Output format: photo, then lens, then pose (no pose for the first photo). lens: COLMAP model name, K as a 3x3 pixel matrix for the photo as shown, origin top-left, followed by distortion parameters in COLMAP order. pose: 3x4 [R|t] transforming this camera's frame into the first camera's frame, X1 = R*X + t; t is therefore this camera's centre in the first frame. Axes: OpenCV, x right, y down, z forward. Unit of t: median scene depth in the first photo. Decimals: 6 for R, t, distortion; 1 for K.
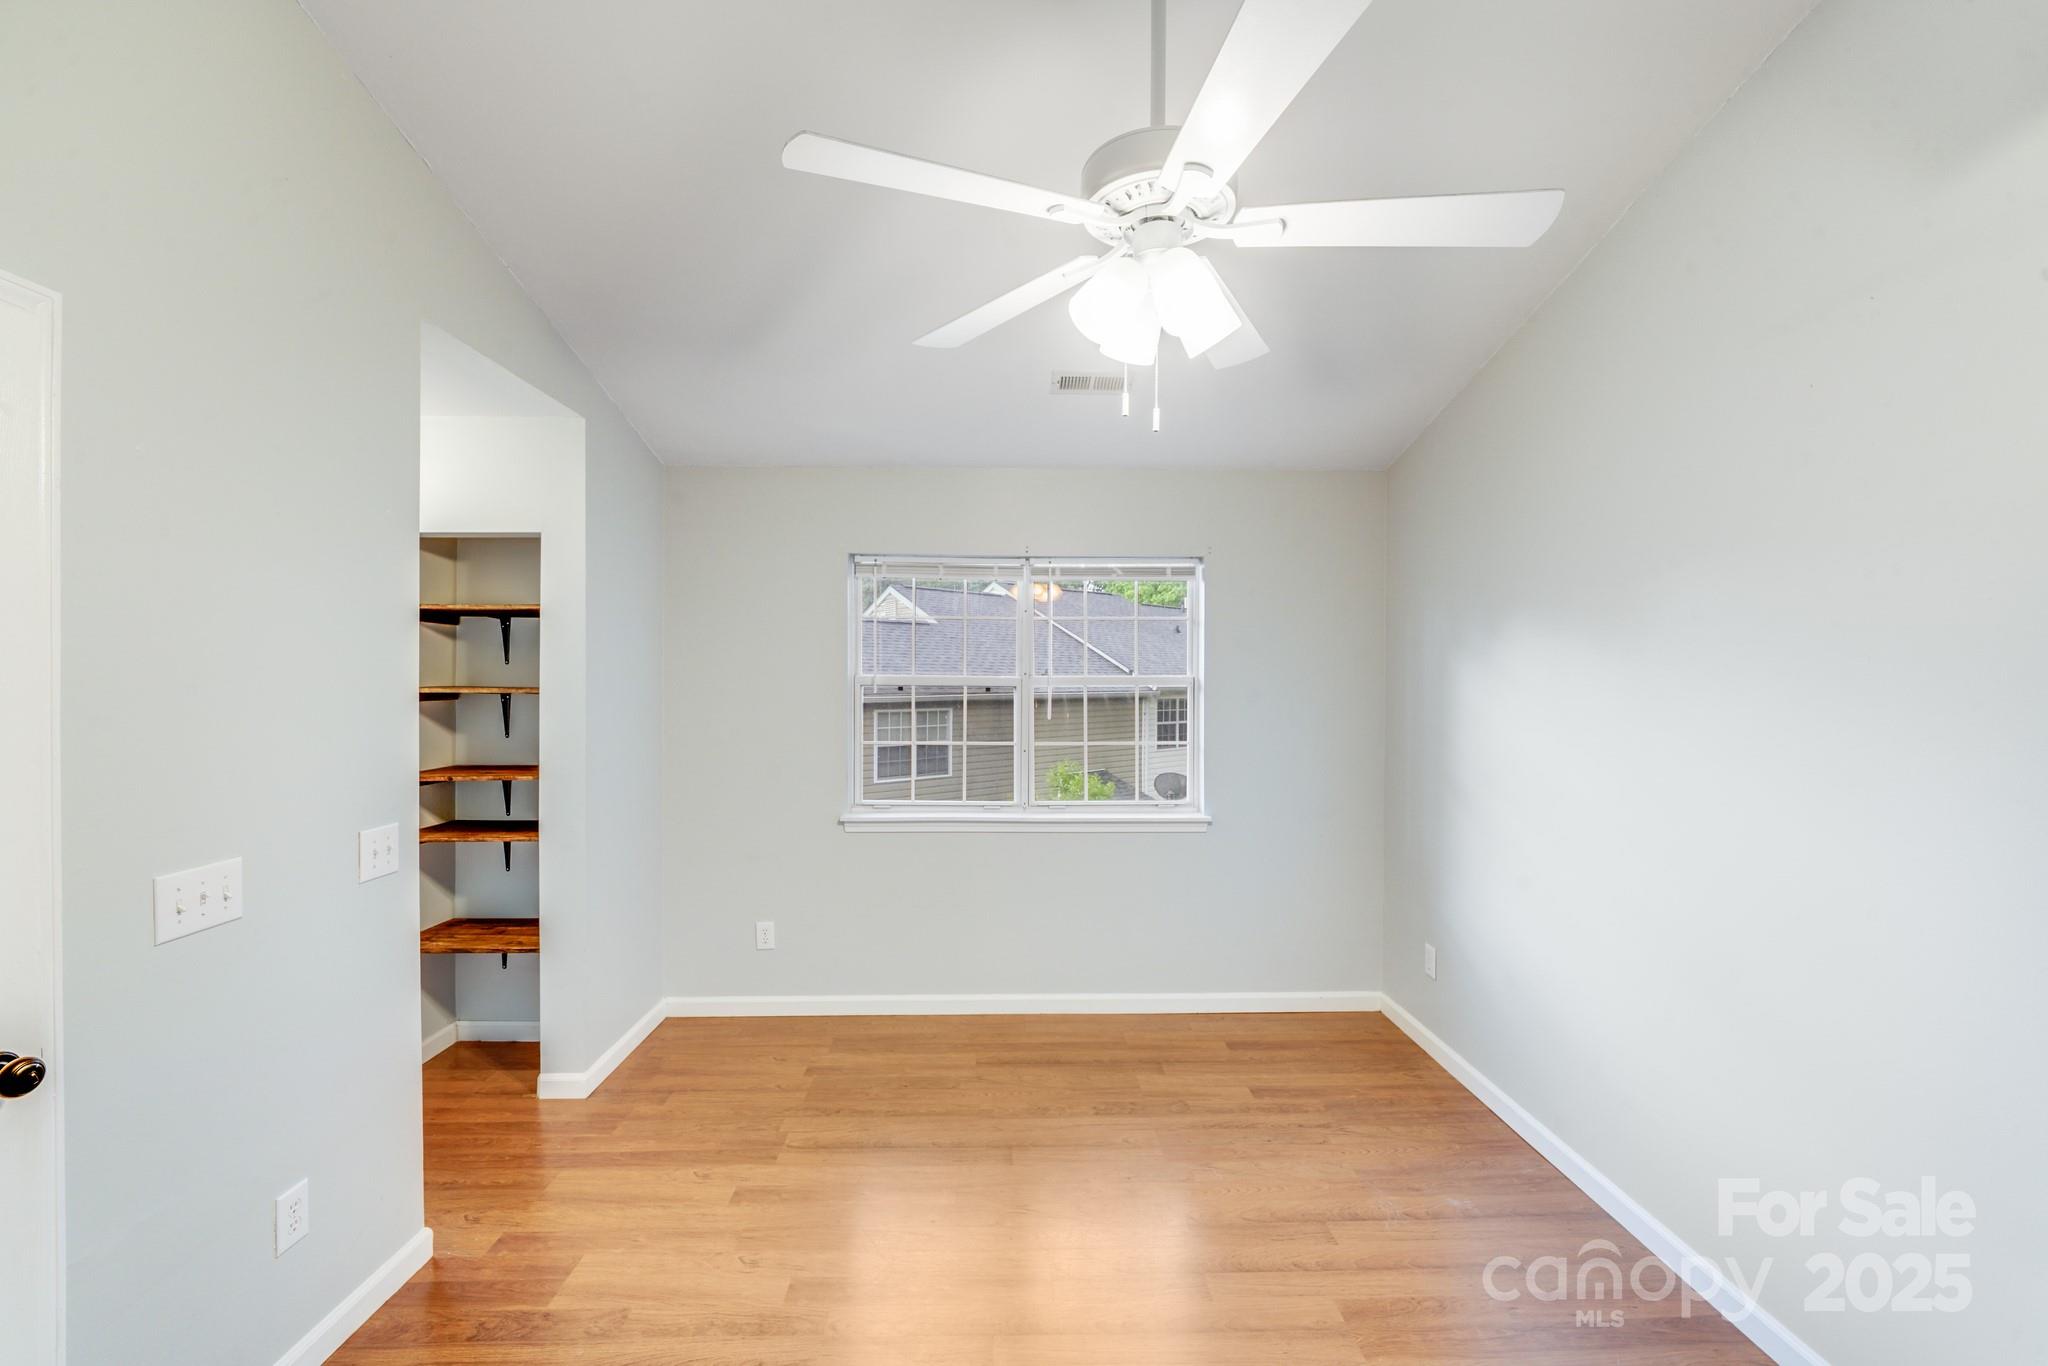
lens RADIAL K [[843.4, 0, 1024.0], [0, 843.4, 683.0], [0, 0, 1]] dist [-0.003340, -0.002183]
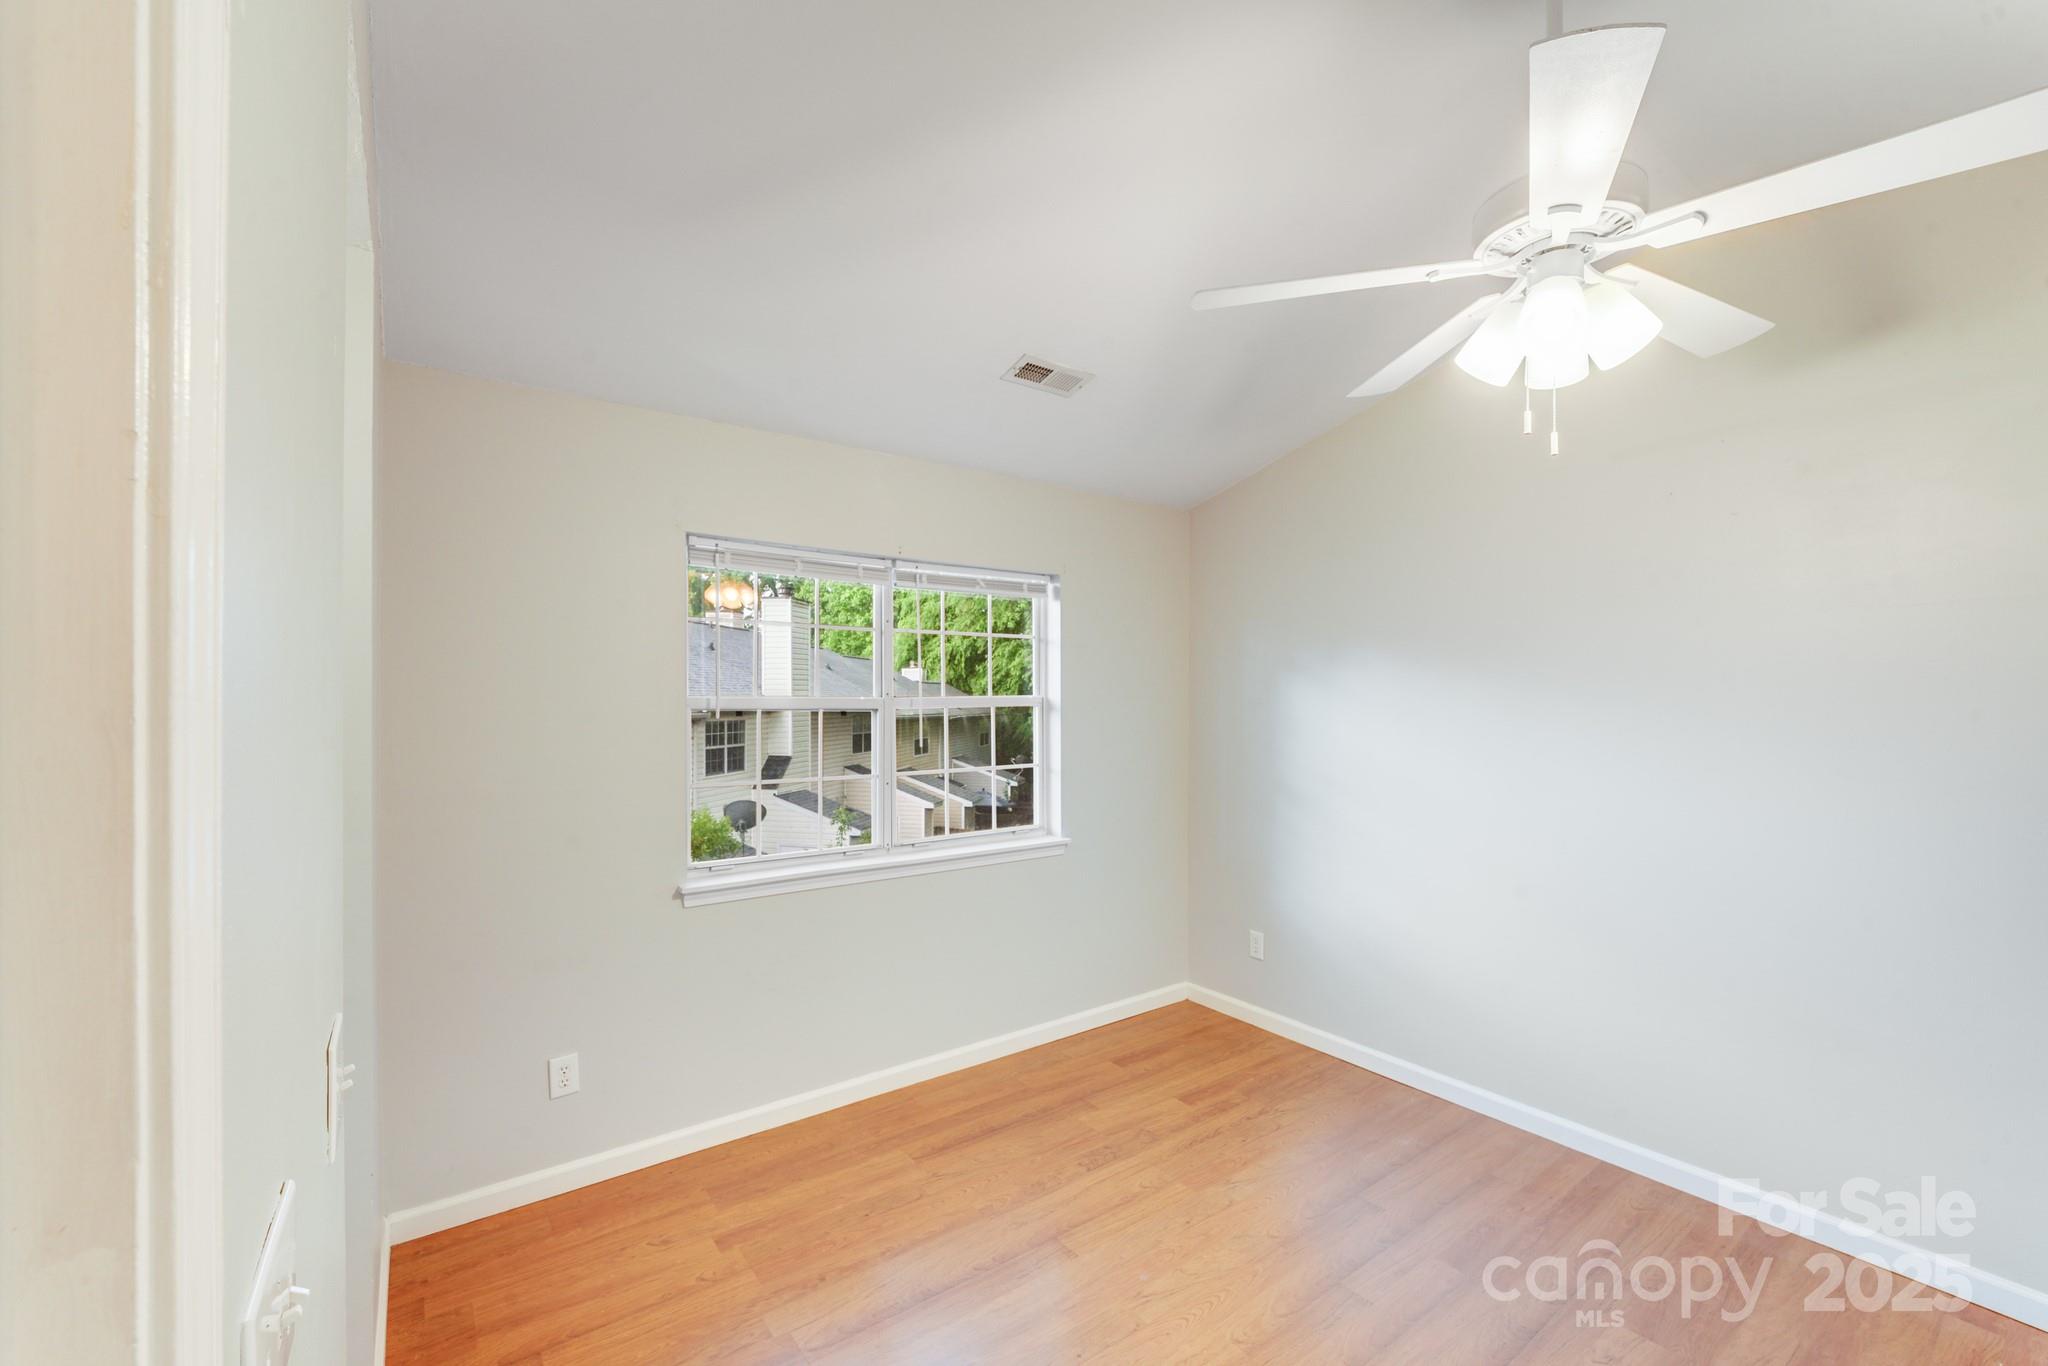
lens RADIAL K [[843.1, 0, 1023.9], [0, 843.1, 703.9], [0, 0, 1]] dist [-0.002156, -0.000498]
pose [[0.818471, -0.007101, 0.574503, -0.423400], [0.006634, 0.999974, 0.002909, -0.002759], [-0.574509, 0.001430, 0.818497, 0.240017]]
